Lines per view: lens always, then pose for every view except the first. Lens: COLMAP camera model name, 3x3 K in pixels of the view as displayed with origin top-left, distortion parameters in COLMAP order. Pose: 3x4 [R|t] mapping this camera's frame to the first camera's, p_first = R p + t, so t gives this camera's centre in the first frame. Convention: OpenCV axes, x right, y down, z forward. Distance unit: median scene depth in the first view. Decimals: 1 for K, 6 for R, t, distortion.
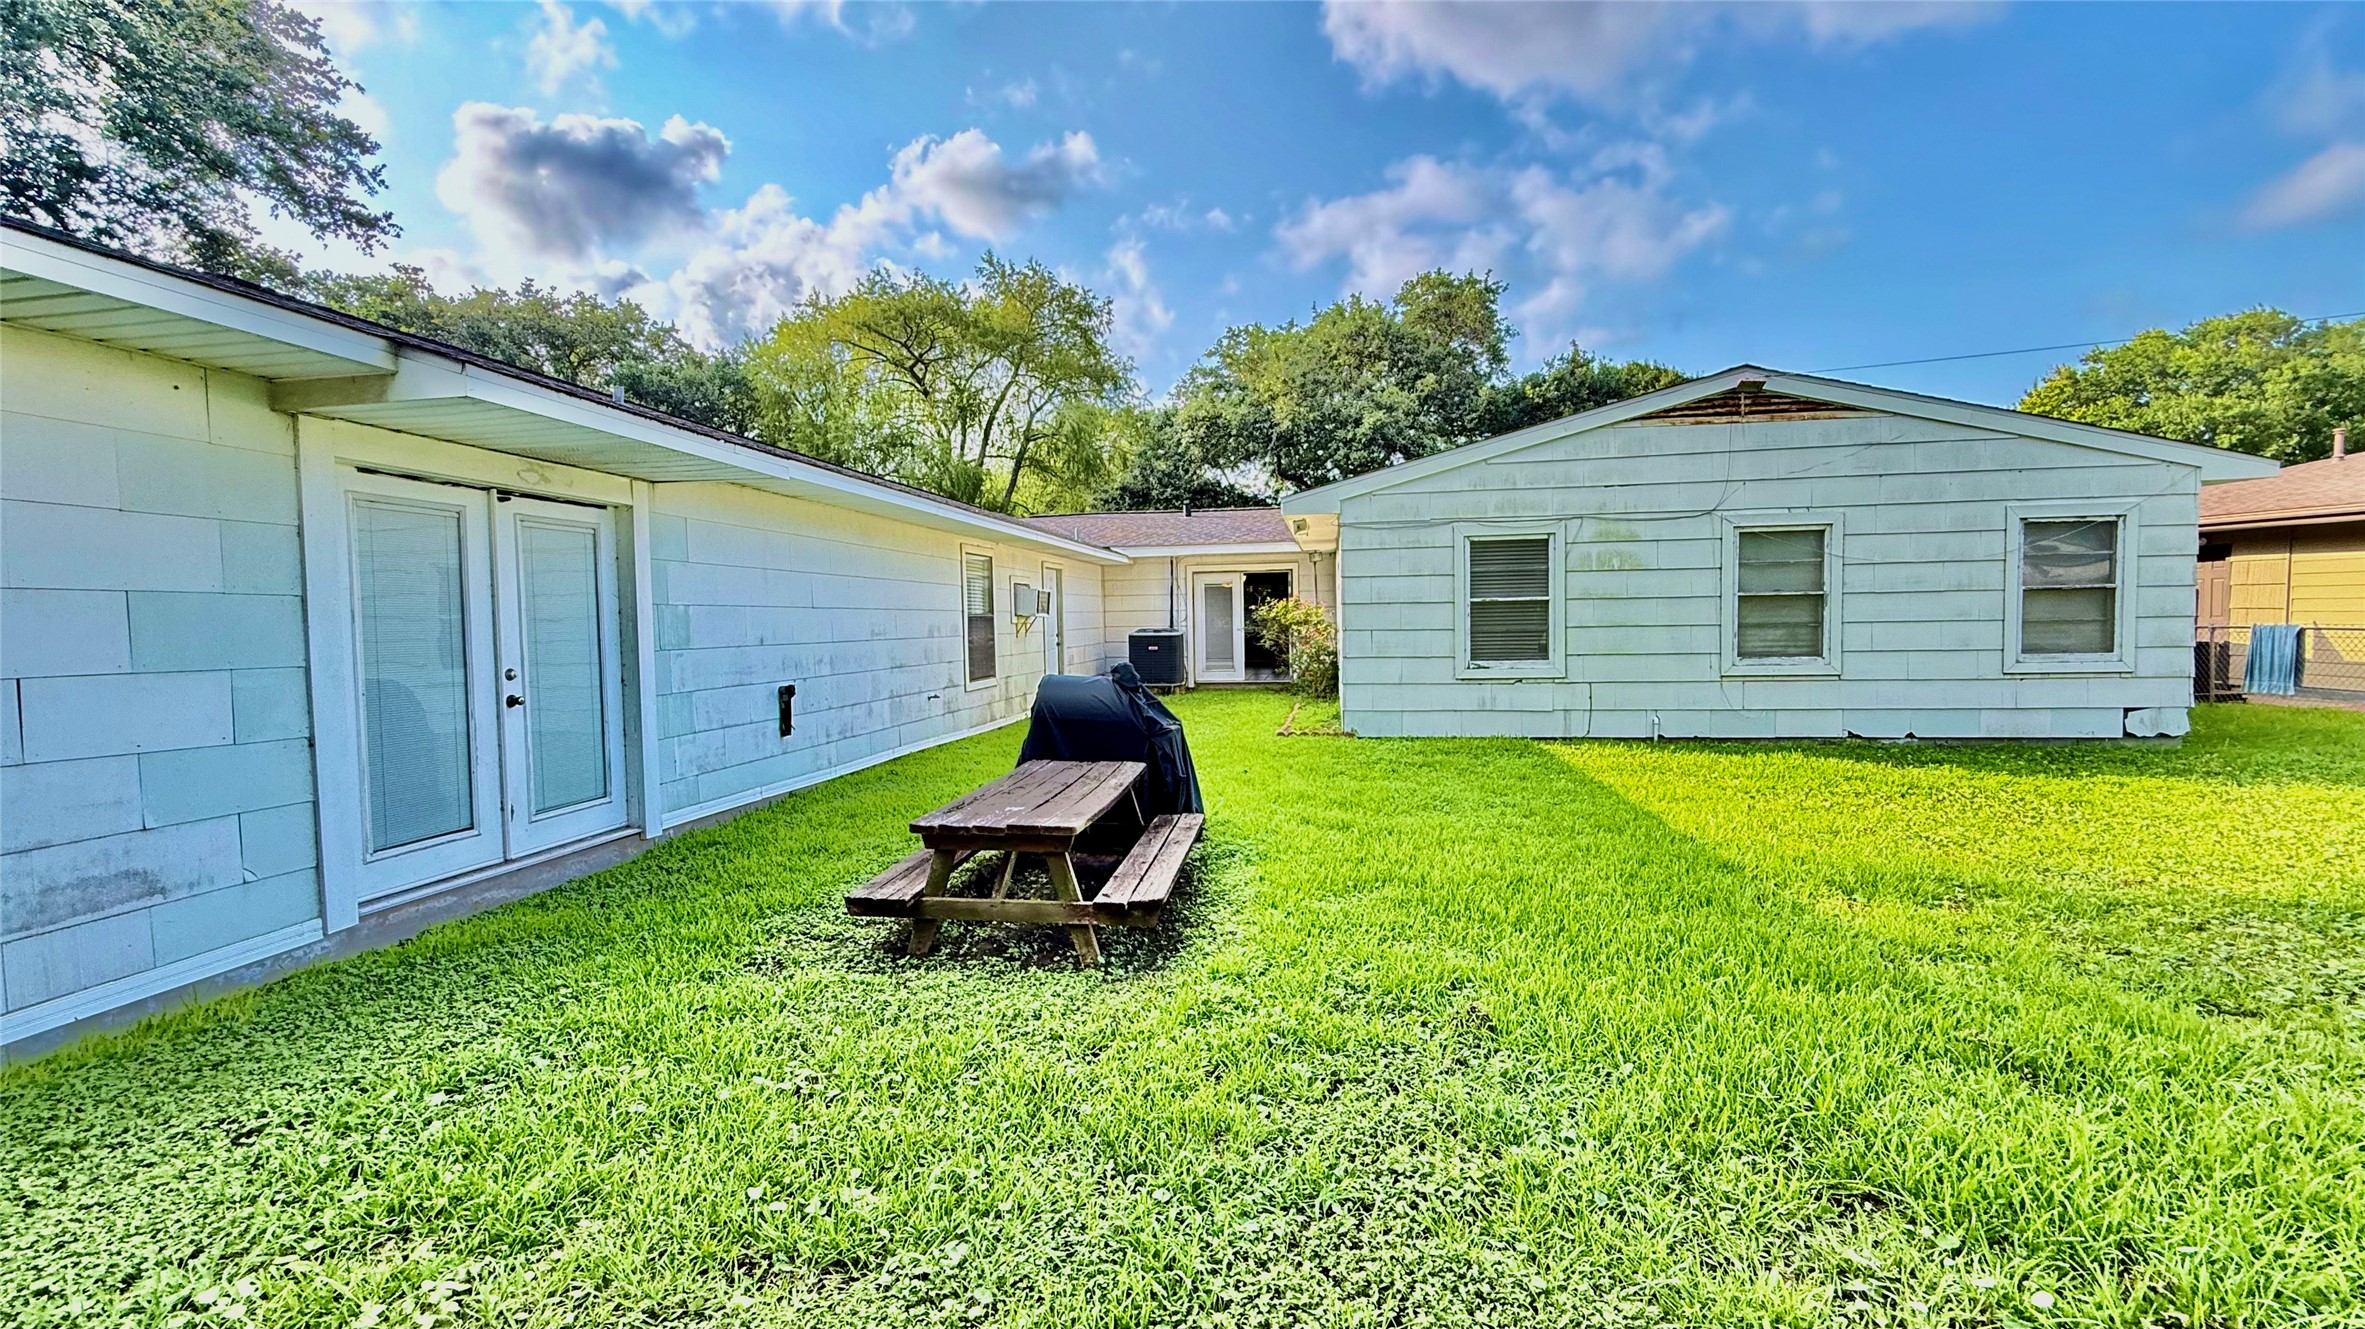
lens RADIAL K [[951.5, 0, 1182.1], [0, 951.5, 660.2], [0, 0, 1]] dist [-0.001174, 0.000338]
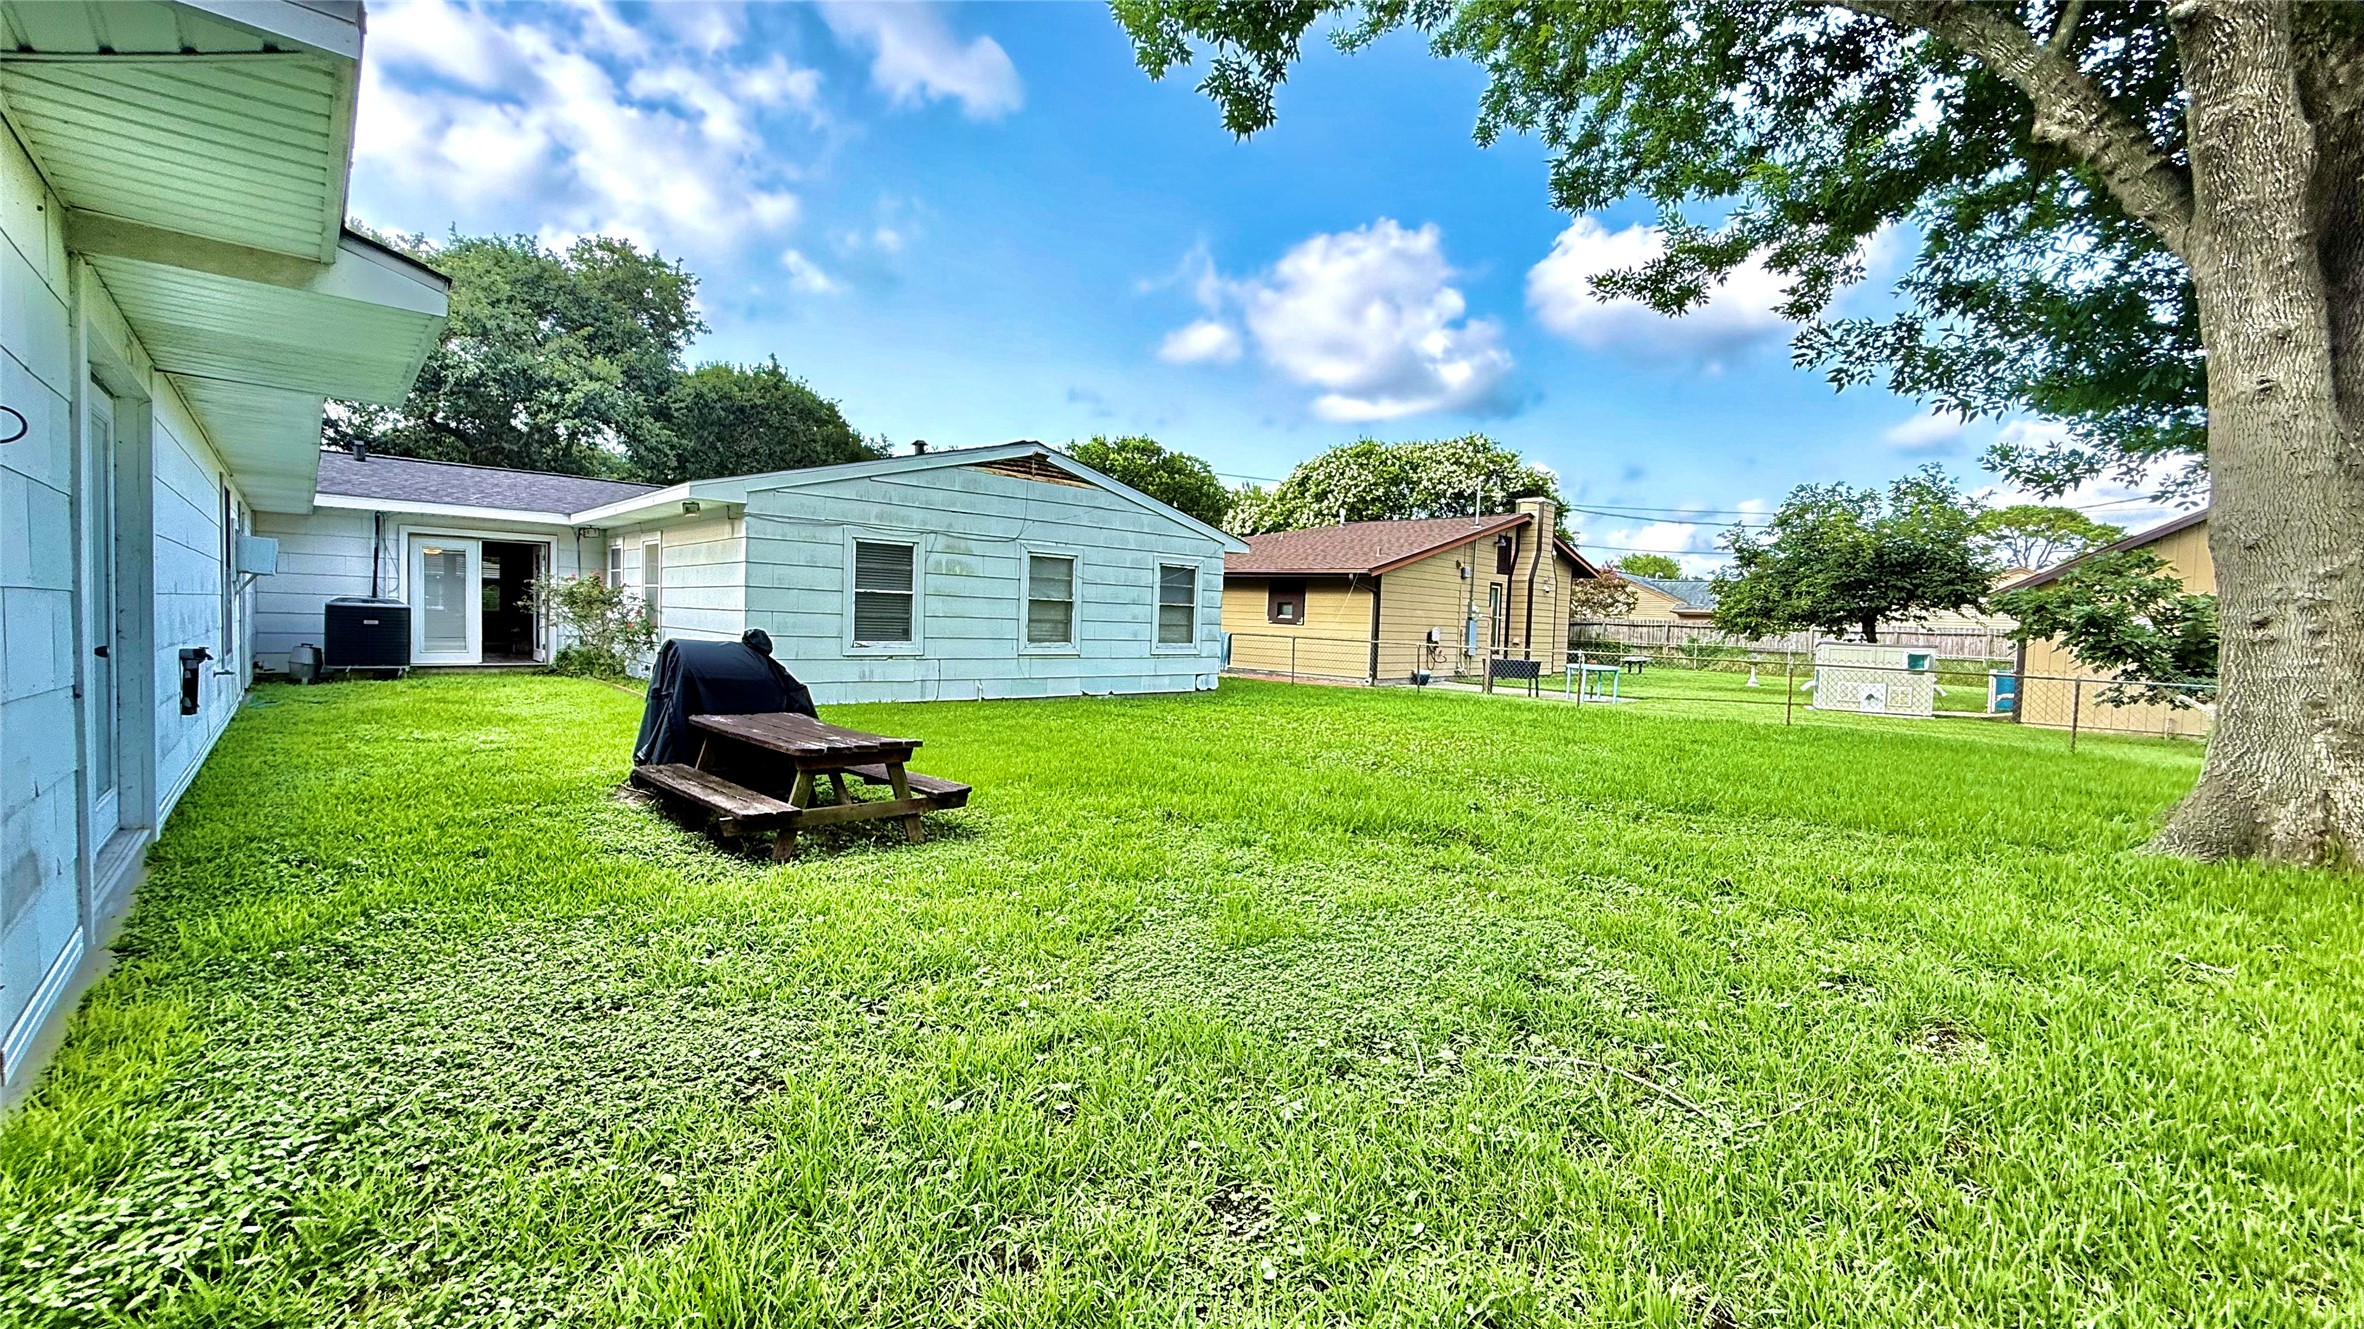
lens RADIAL K [[938.0, 0, 1169.1], [0, 938.0, 657.6], [0, 0, 1]] dist [-0.000785, 0.000040]
pose [[0.624286, 0.008218, 0.781153, -0.395054], [-0.009155, 0.999953, -0.003204, 0.023223], [-0.781142, -0.005151, 0.624332, -0.057448]]
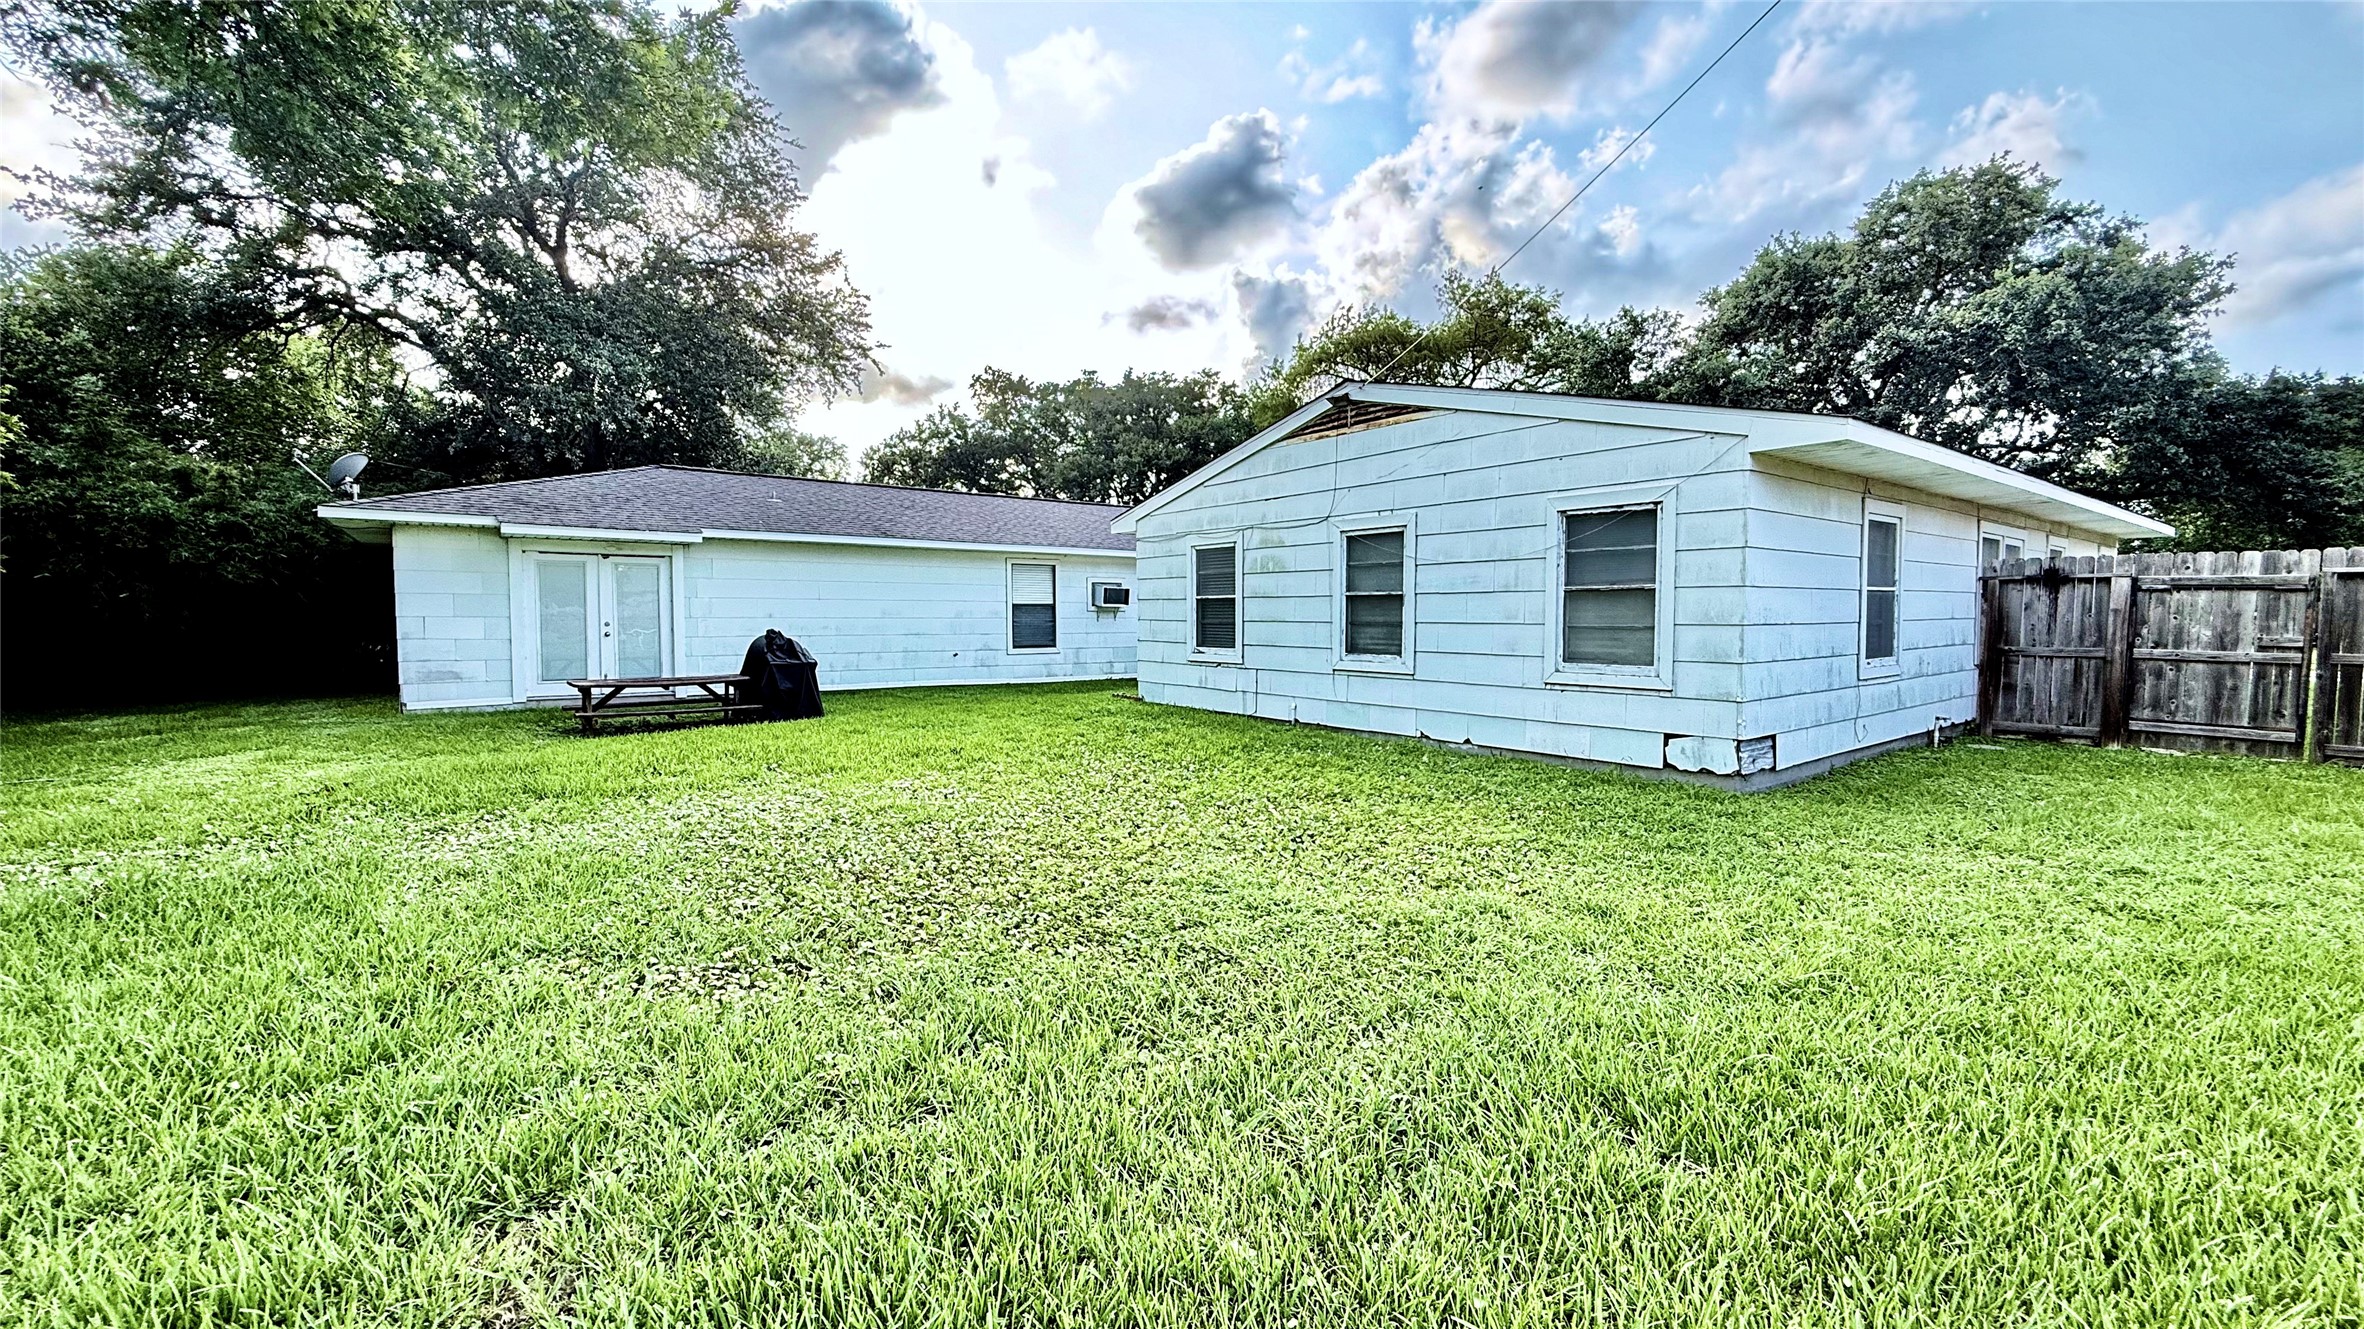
lens RADIAL K [[951.1, 0, 1181.6], [0, 951.1, 660.2], [0, 0, 1]] dist [-0.001174, 0.000338]
pose [[0.723680, 0.052611, -0.688128, 1.191766], [-0.044422, 0.998573, 0.029628, -0.018416], [0.688705, 0.009127, 0.724984, 0.099340]]
